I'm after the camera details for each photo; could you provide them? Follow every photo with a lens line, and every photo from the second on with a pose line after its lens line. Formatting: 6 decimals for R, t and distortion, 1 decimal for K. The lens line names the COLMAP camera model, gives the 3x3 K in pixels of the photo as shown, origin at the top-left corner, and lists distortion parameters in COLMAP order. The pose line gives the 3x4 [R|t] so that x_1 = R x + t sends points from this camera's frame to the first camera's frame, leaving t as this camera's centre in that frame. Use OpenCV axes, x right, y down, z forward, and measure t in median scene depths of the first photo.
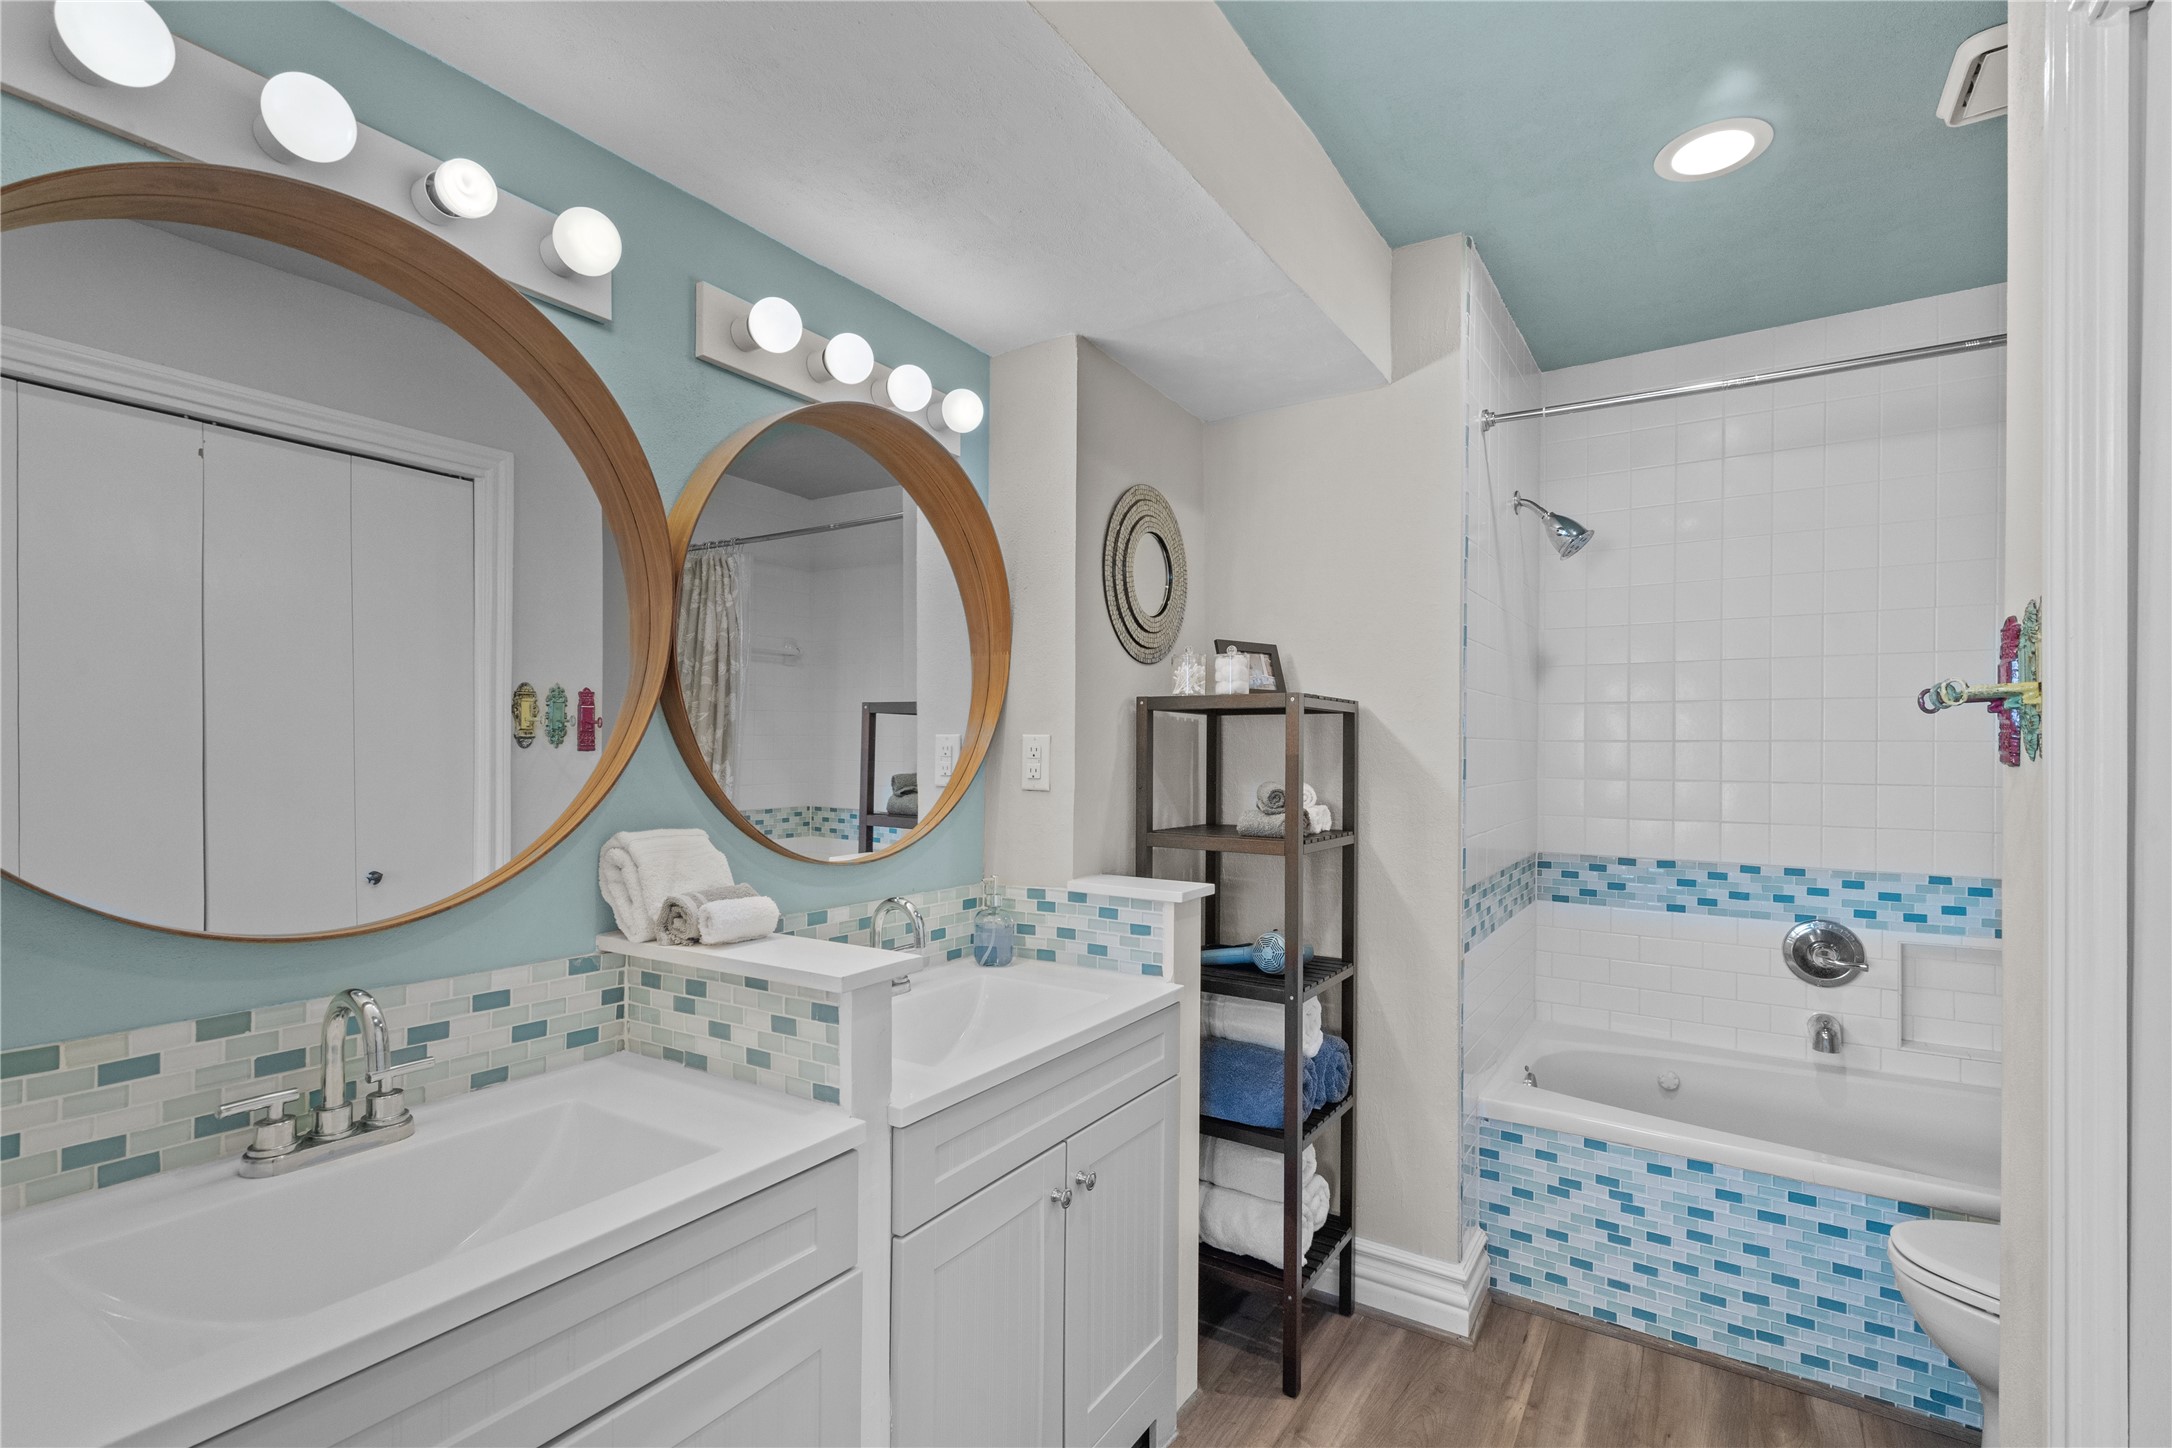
lens RADIAL K [[997.7, 0, 1073.7], [0, 997.7, 744.6], [0, 0, 1]] dist [0.004549, 0.001536]
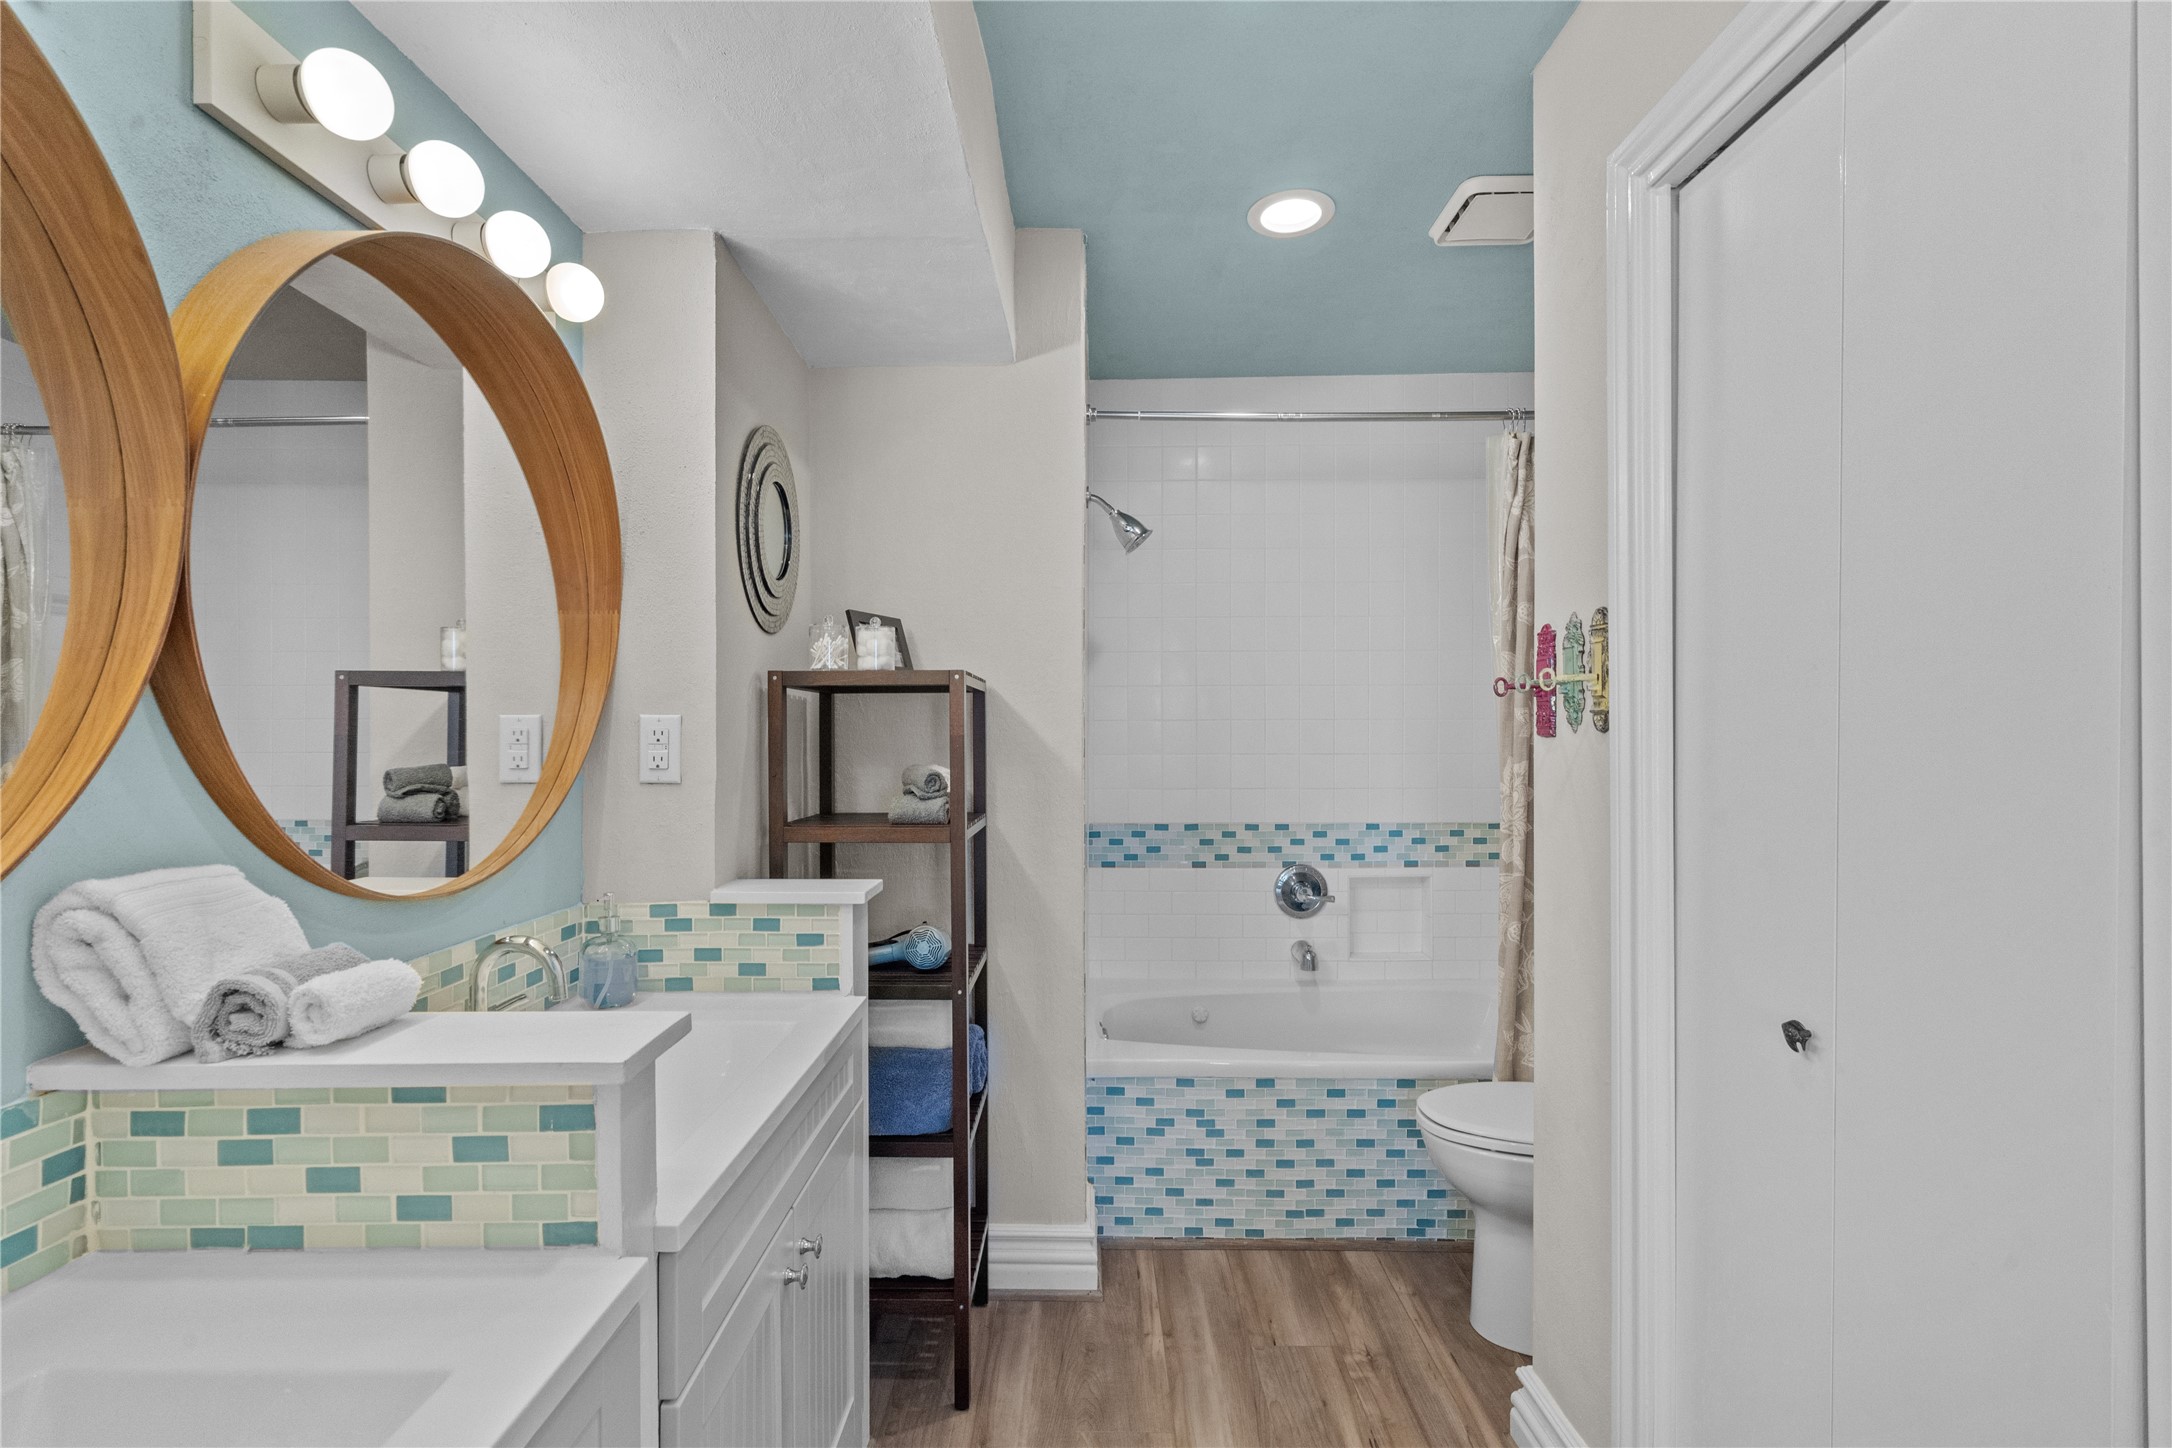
lens RADIAL K [[996.9, 0, 1068.7], [0, 996.9, 733.2], [0, 0, 1]] dist [0.000071, 0.001555]
pose [[0.847355, -0.010604, 0.530921, -0.182683], [0.007243, 0.999938, 0.008411, 0.000778], [-0.530977, -0.003281, 0.847380, 0.135888]]
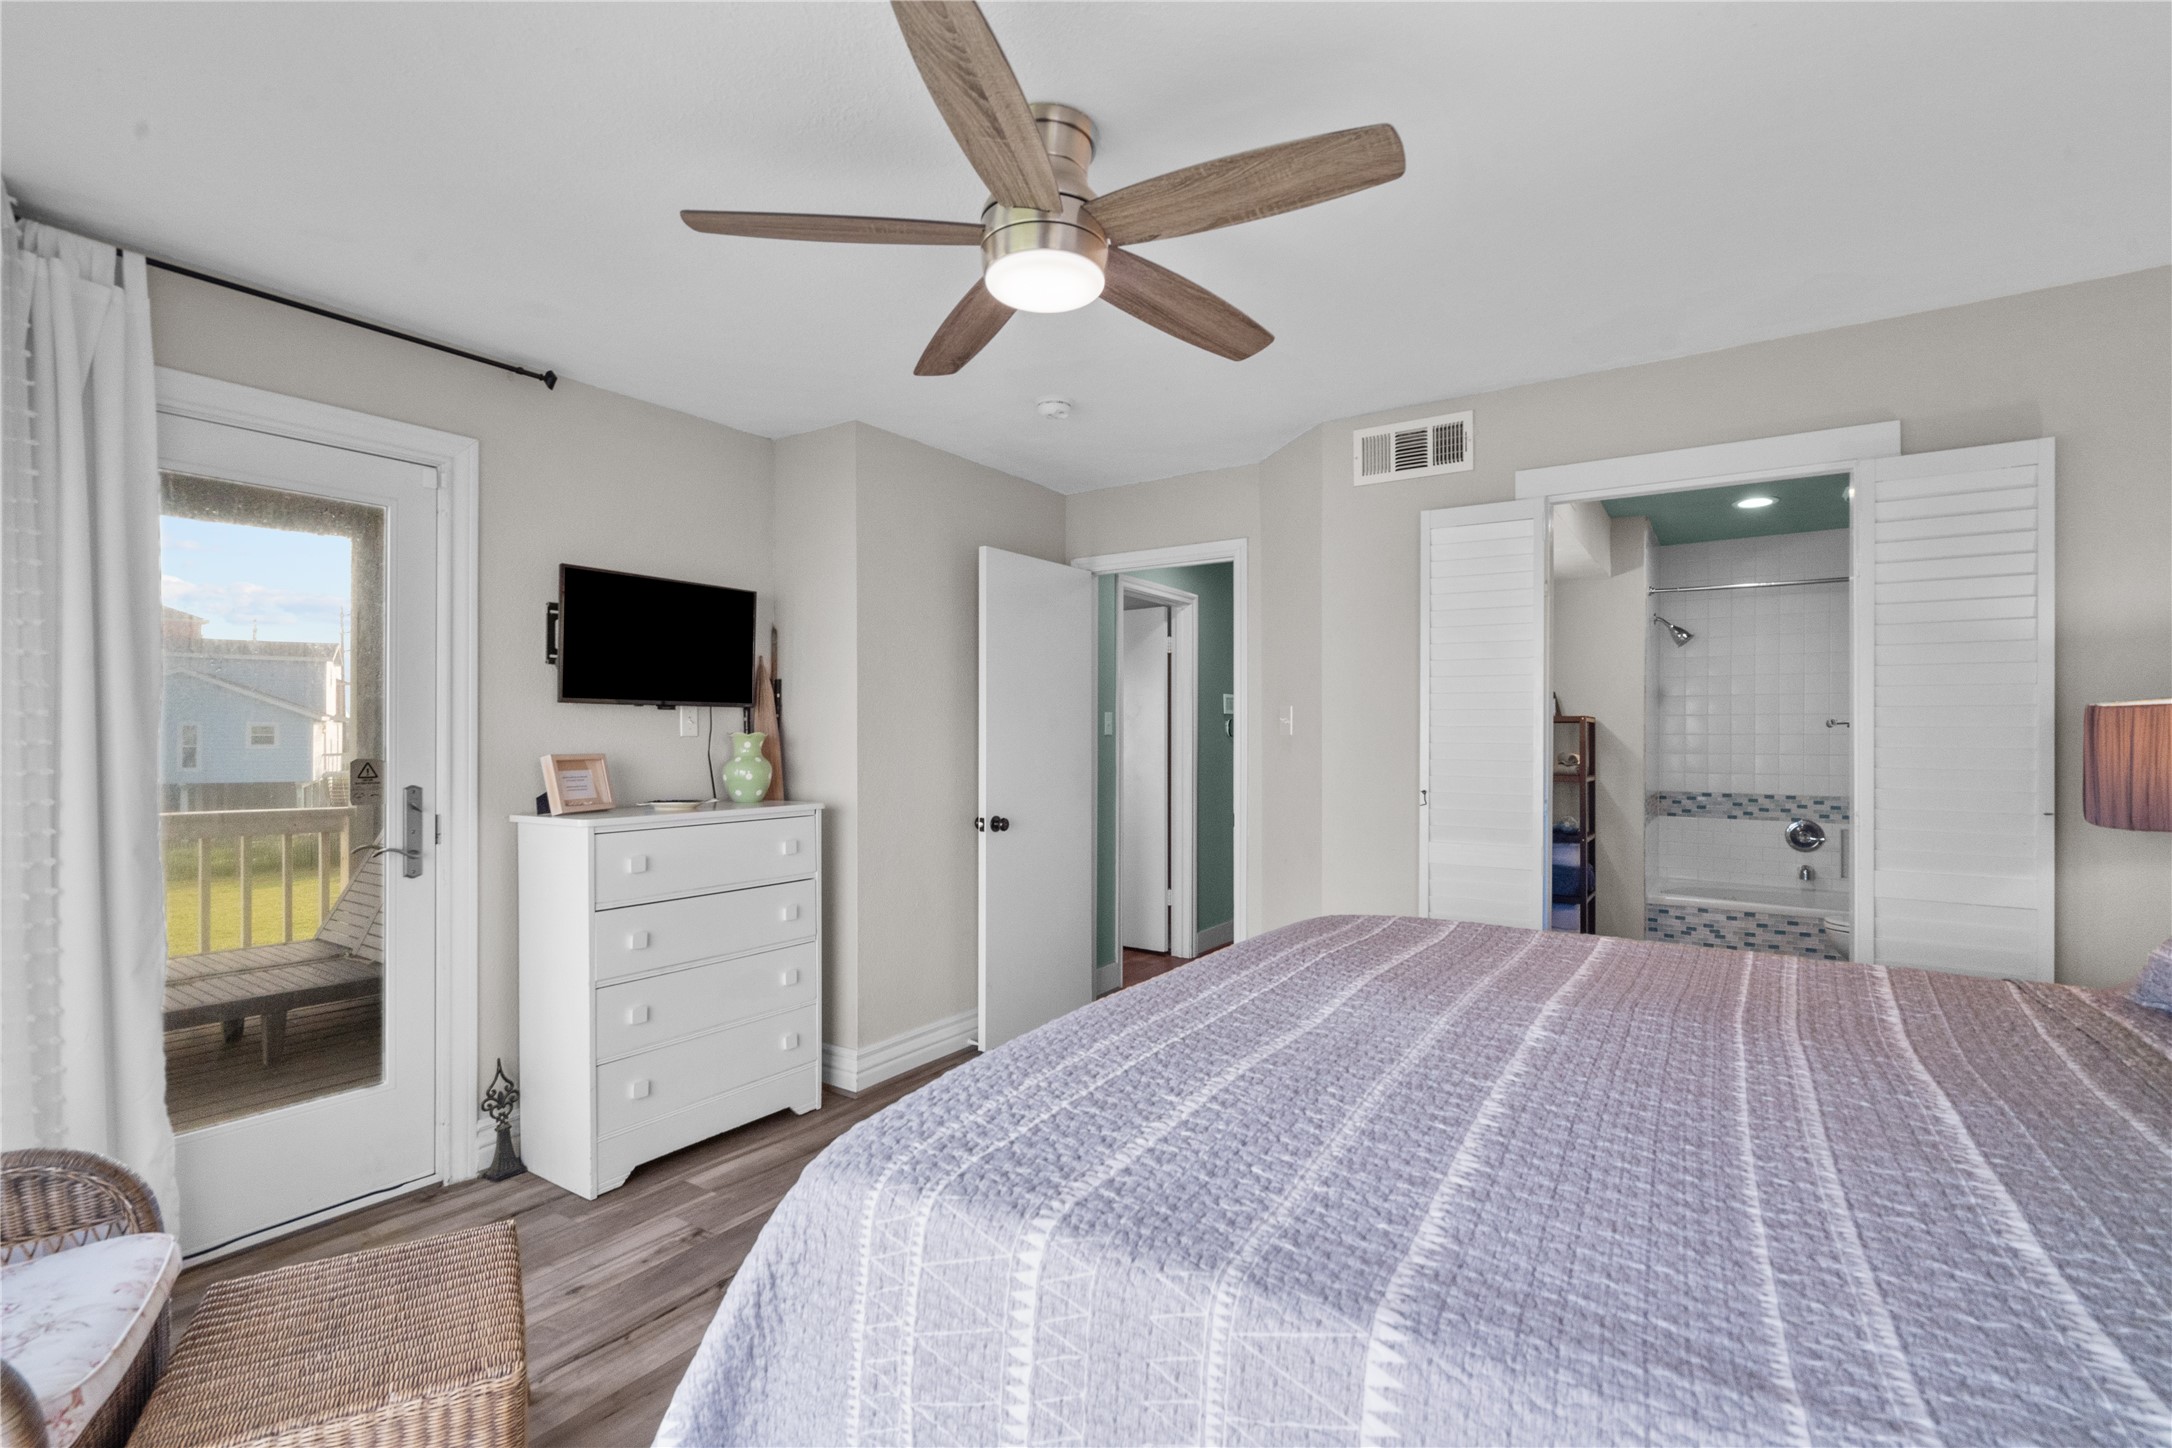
lens RADIAL K [[996.9, 0, 1068.7], [0, 996.9, 733.2], [0, 0, 1]] dist [0.000071, 0.001555]
pose [[0.999965, -0.002600, -0.007943, -0.963421], [0.002603, 0.999997, 0.000382, -0.013207], [0.007942, -0.000402, 0.999968, -1.369341]]
